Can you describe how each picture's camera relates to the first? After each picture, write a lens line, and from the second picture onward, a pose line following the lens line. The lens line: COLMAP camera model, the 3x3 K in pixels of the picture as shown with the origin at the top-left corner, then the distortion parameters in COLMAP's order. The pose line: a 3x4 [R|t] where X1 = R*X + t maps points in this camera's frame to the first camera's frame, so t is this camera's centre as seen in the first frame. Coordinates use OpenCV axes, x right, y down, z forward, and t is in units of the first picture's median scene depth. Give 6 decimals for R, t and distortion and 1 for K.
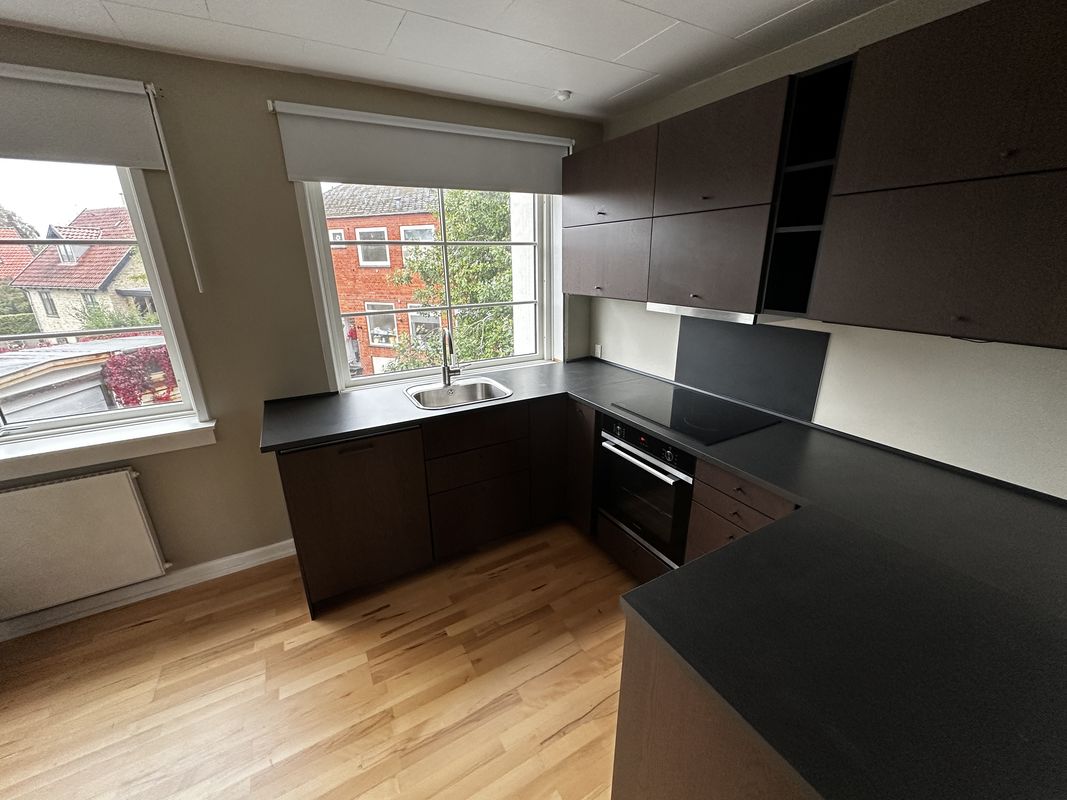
lens RADIAL K [[427.5, 0, 537.5], [0, 427.5, 401.4], [0, 0, 1]] dist [-0.000913, 0.000482]
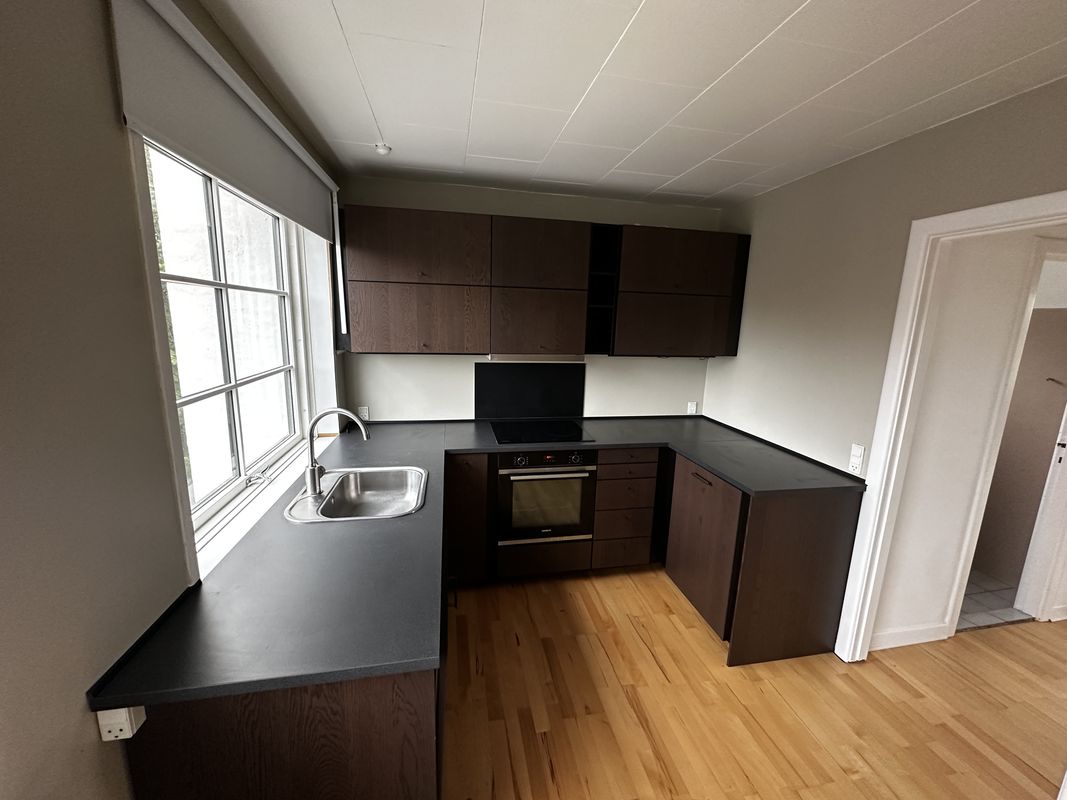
lens RADIAL K [[427.5, 0, 534.1], [0, 427.5, 400.5], [0, 0, 1]] dist [-0.000913, 0.000482]
pose [[0.316926, -0.163779, 0.934202, -0.945625], [0.269943, 0.959817, 0.076693, -0.187182], [-0.909224, 0.227875, 0.348402, 0.568757]]
